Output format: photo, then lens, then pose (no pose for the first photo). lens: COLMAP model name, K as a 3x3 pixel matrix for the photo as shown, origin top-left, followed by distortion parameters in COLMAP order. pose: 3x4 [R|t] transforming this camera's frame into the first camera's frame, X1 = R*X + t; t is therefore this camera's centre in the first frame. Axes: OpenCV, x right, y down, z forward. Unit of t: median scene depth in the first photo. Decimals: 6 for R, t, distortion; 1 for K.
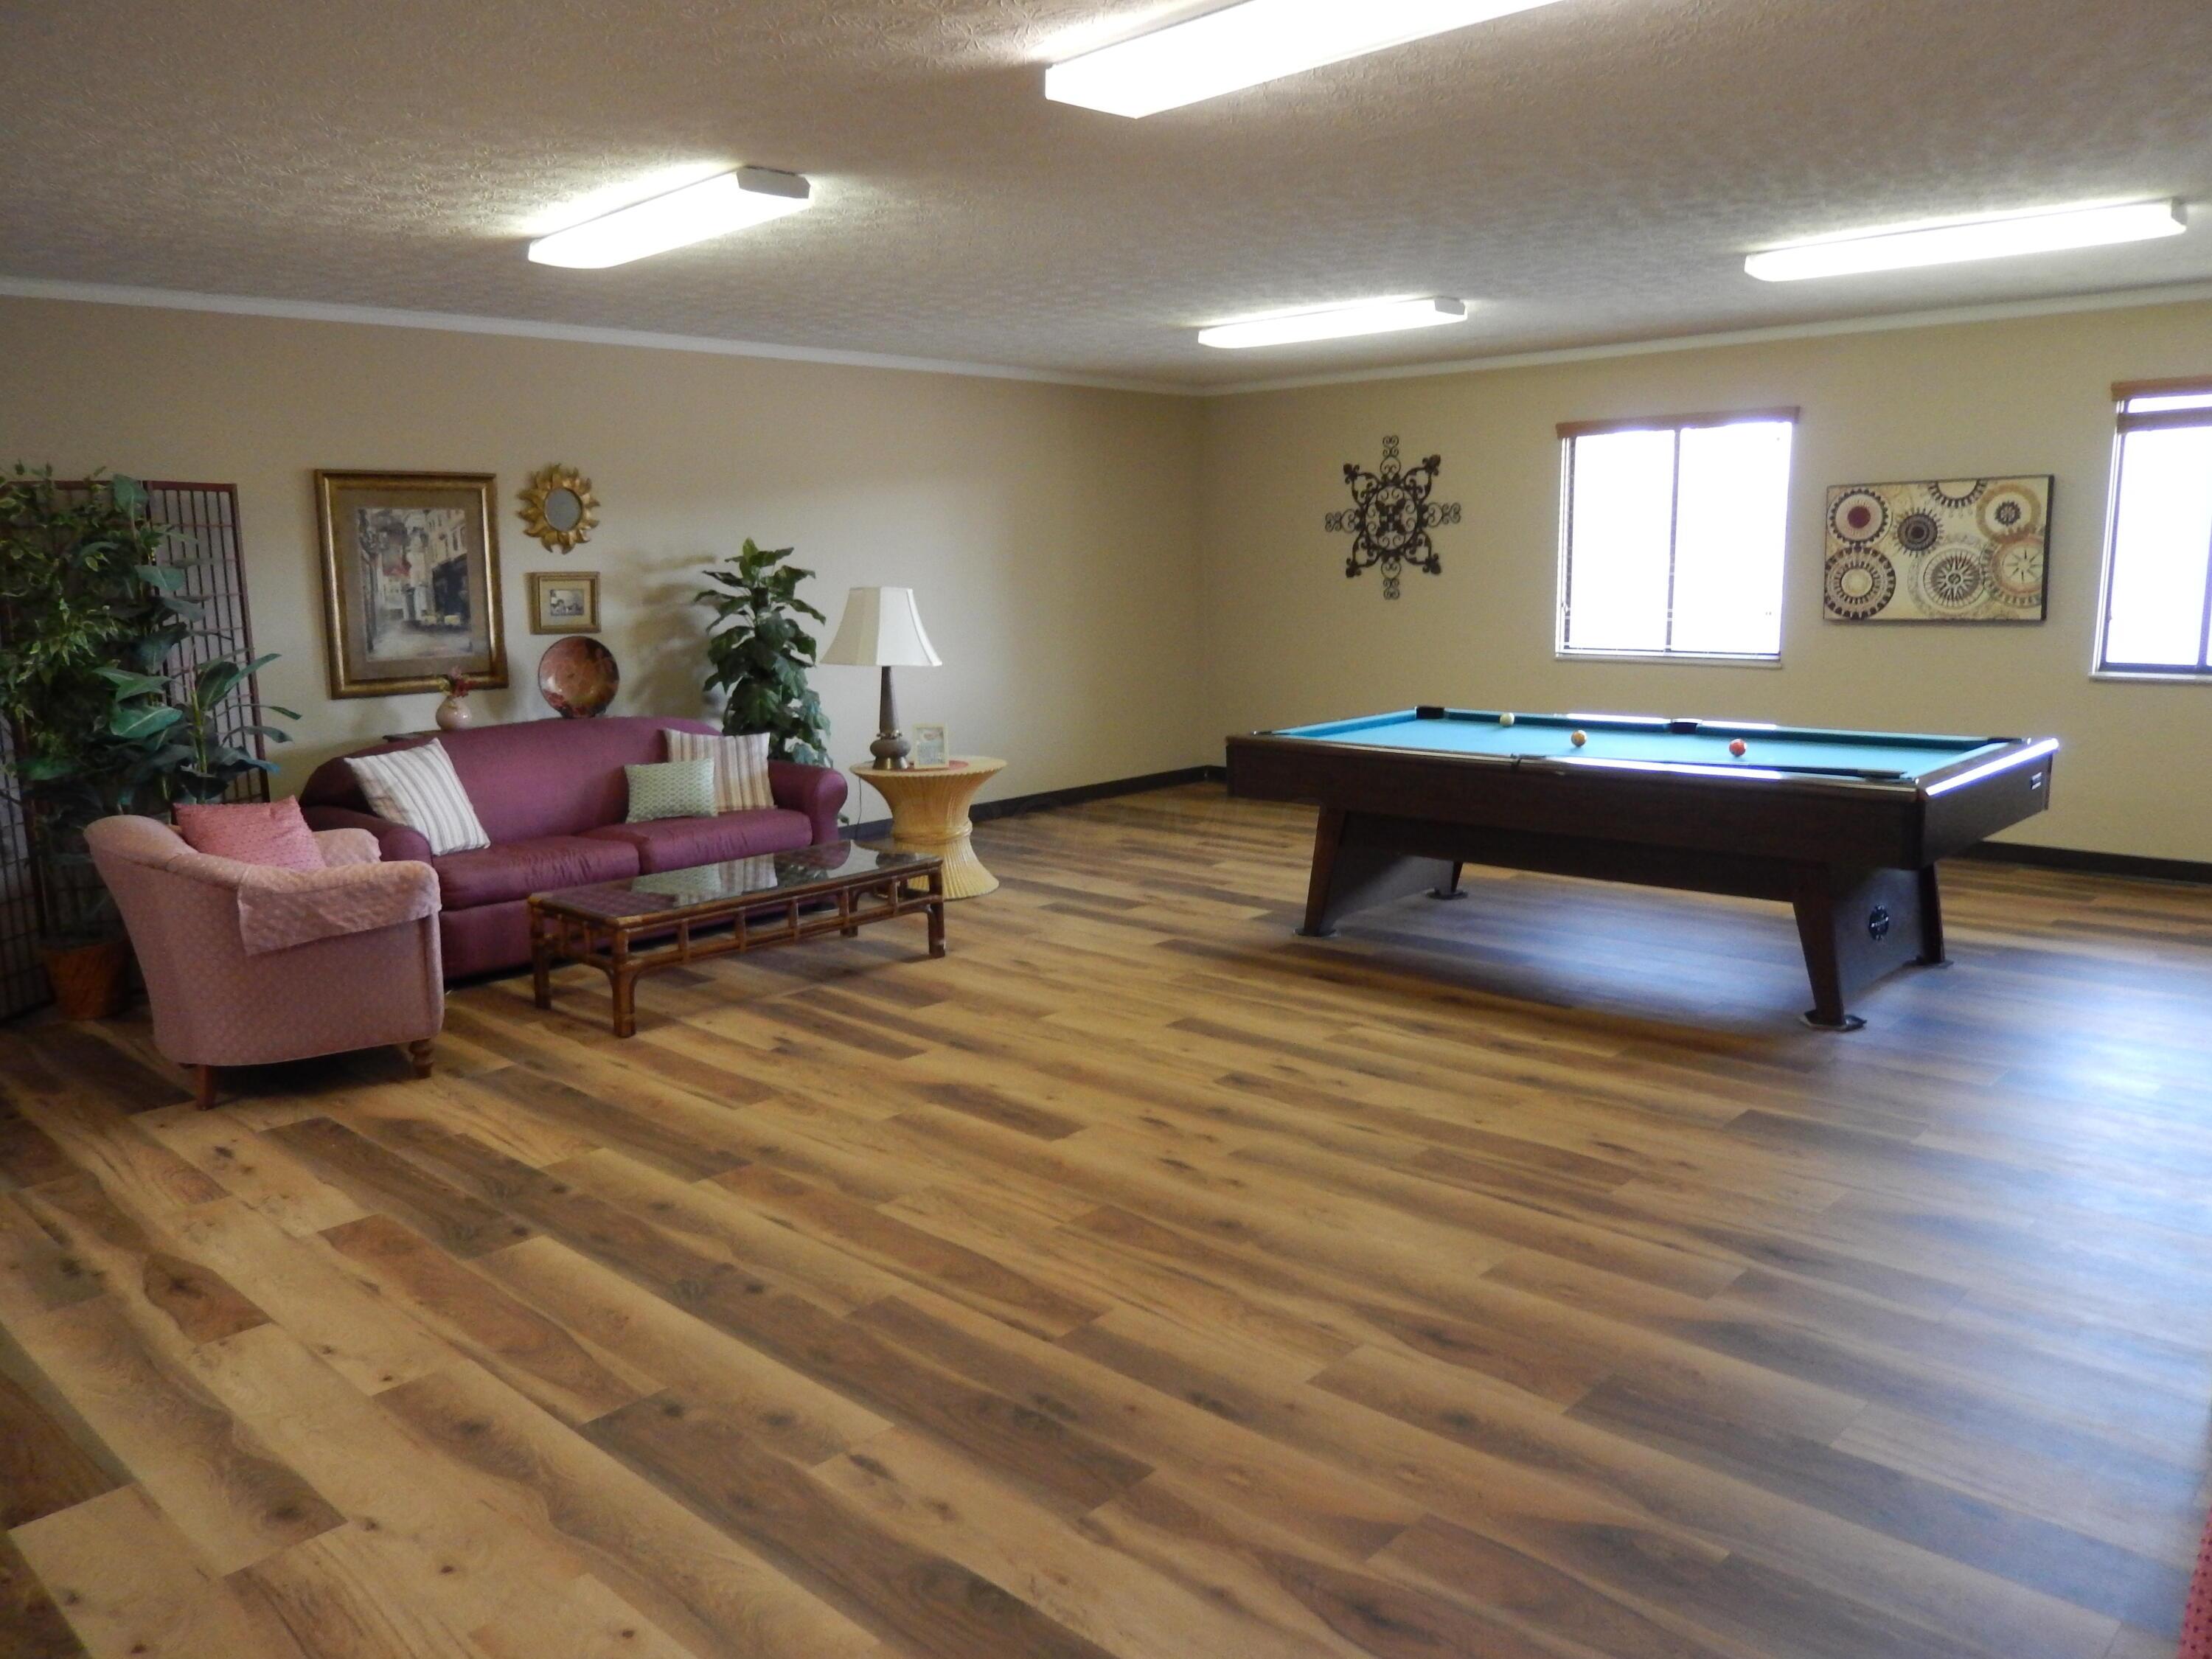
lens RADIAL K [[1642.7, 0, 983.7], [0, 1642.7, 834.4], [0, 0, 1]] dist [-0.058820, 0.079498]
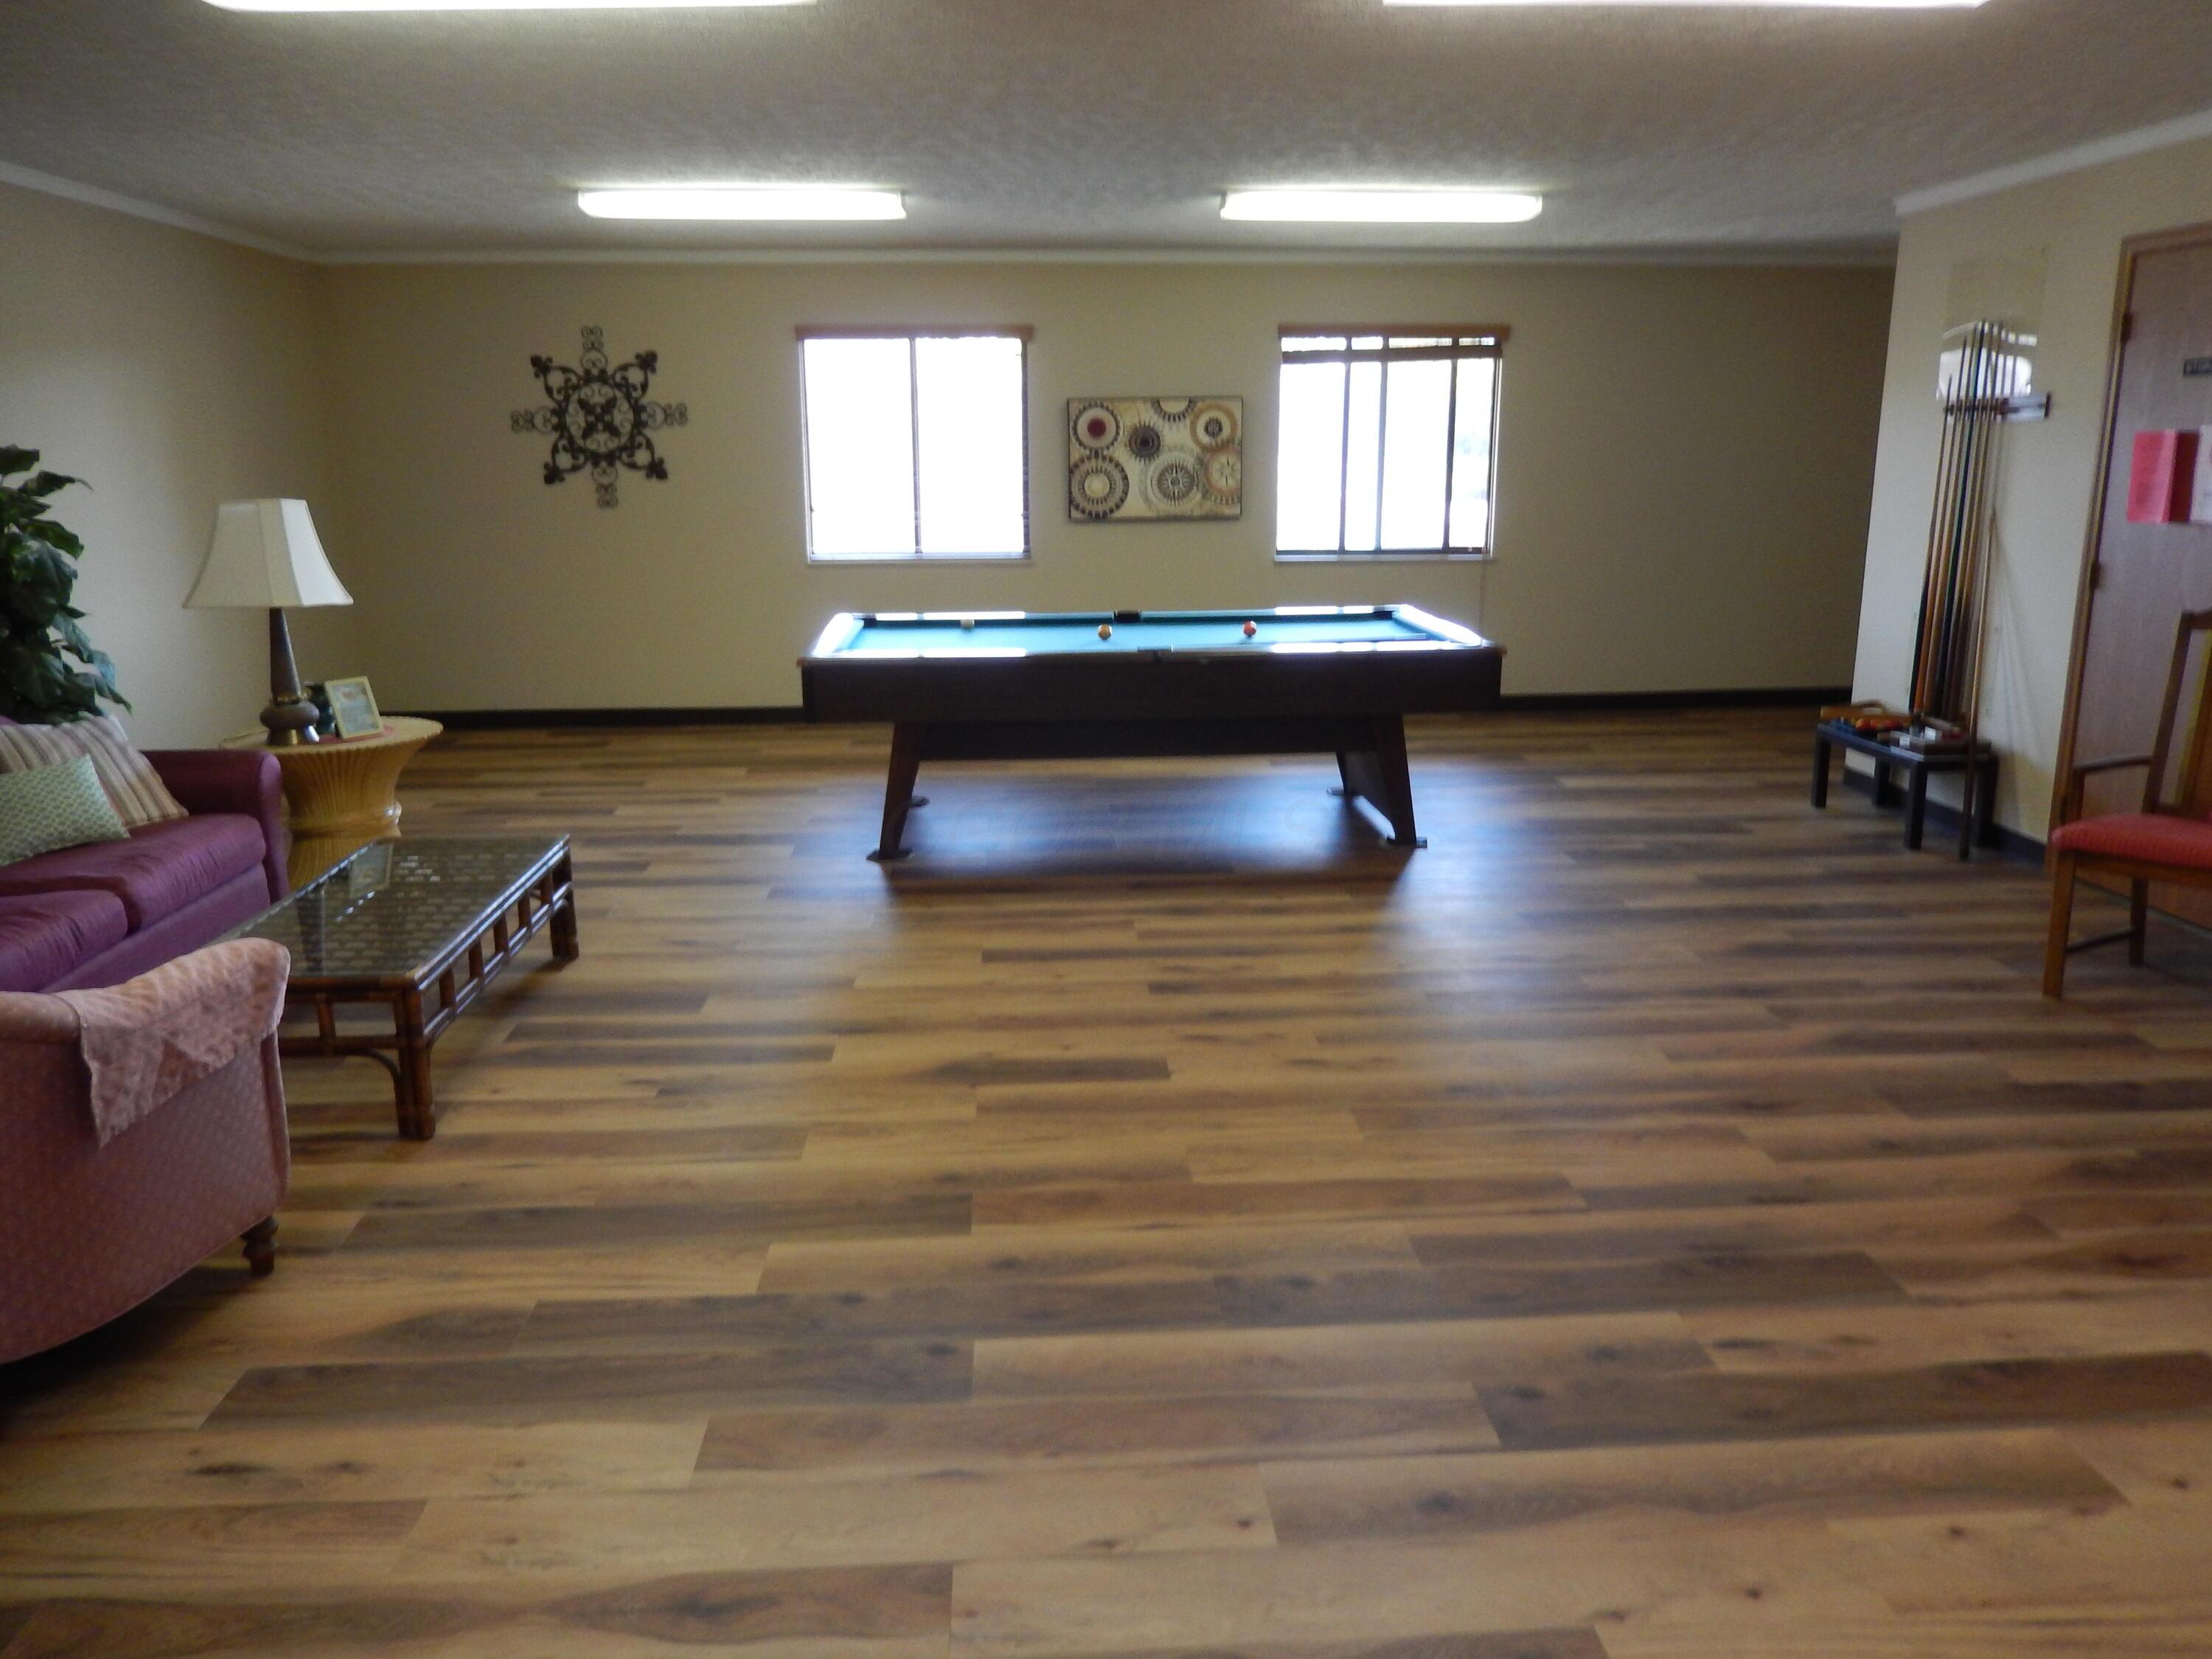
lens RADIAL K [[1703.2, 0, 1106.0], [0, 1703.2, 829.5], [0, 0, 1]] dist [0.021716, -0.051874]
pose [[0.666718, -0.150887, 0.729877, -0.532864], [0.118597, 0.988293, 0.095975, -0.043891], [-0.735814, 0.022573, 0.676807, 0.273011]]
